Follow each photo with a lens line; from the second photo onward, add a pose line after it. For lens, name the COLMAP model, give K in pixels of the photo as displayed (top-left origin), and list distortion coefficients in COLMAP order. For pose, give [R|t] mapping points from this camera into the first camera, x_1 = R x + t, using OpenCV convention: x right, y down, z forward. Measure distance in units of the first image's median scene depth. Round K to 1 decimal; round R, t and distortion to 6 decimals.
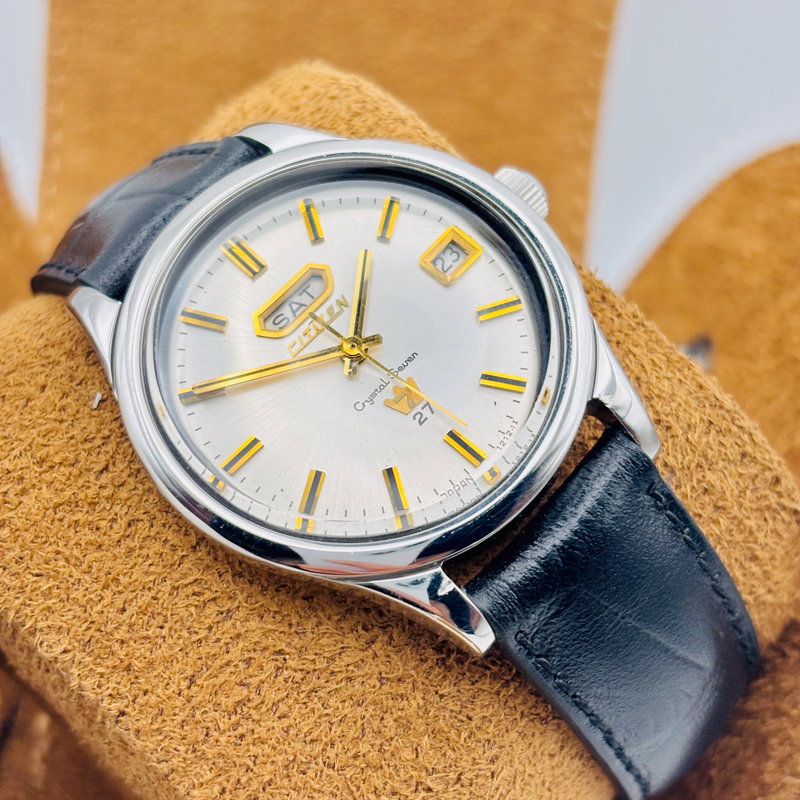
lens RADIAL K [[1688.7, 0, 400.7], [0, 1688.7, 406.0], [0, 0, 1]] dist [0.196869, 0.000000]
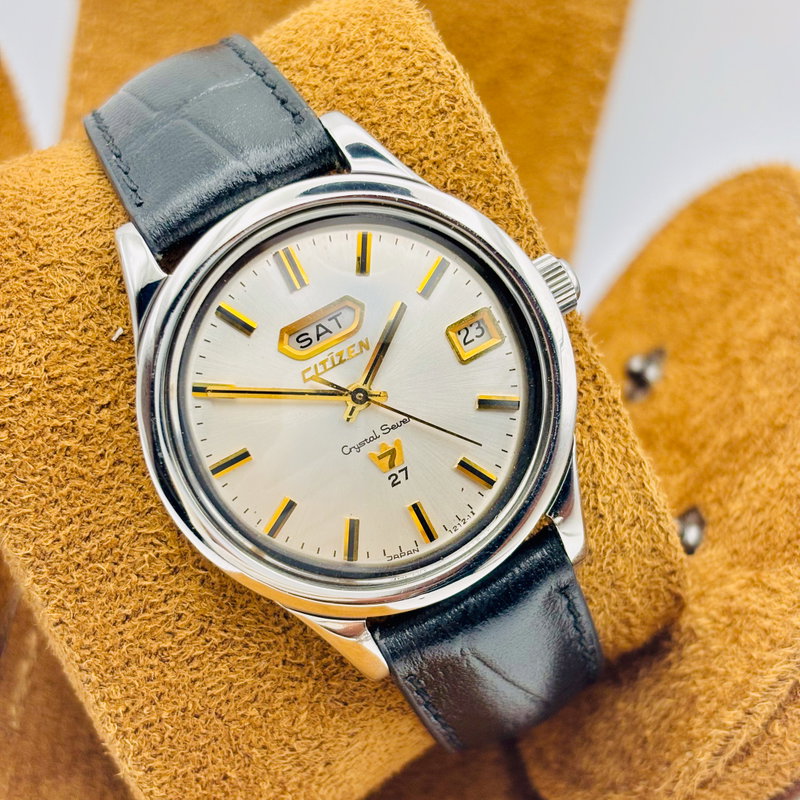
lens RADIAL K [[1688.7, 0, 402.4], [0, 1688.7, 405.4], [0, 0, 1]] dist [0.196869, 0.000000]
pose [[0.937957, 0.321706, 0.129394, -0.139781], [-0.346748, 0.868411, 0.354440, -0.420883], [0.001658, -0.377316, 0.926083, -0.005742]]
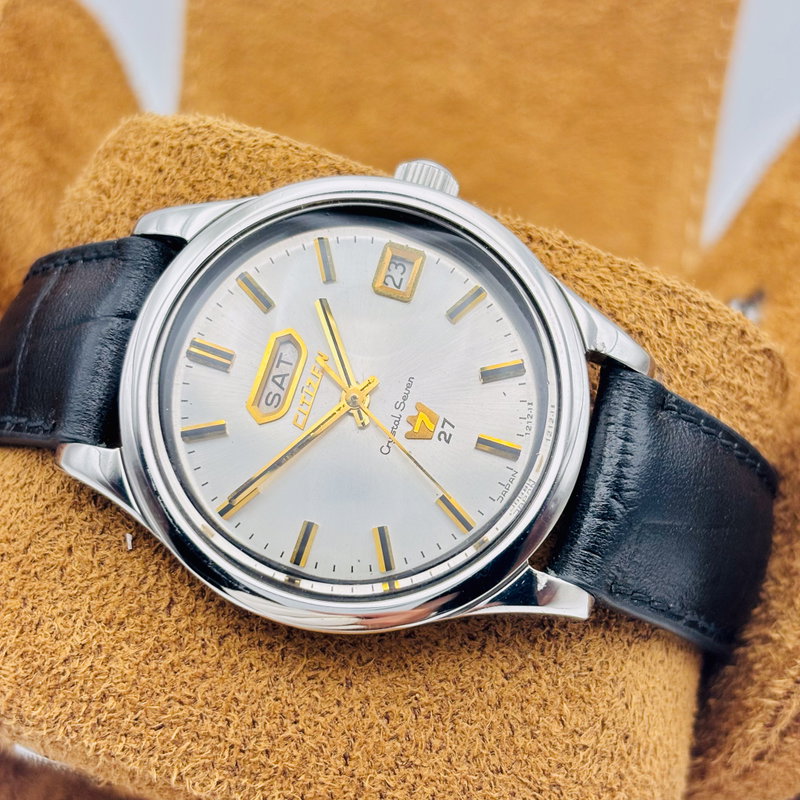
lens RADIAL K [[1688.7, 0, 395.4], [0, 1688.7, 397.3], [0, 0, 1]] dist [0.196869, 0.000000]
pose [[0.904246, -0.409039, 0.122586, -0.129692], [0.386527, 0.906070, 0.172143, -0.199733], [-0.181485, -0.108277, 0.977415, 0.001225]]
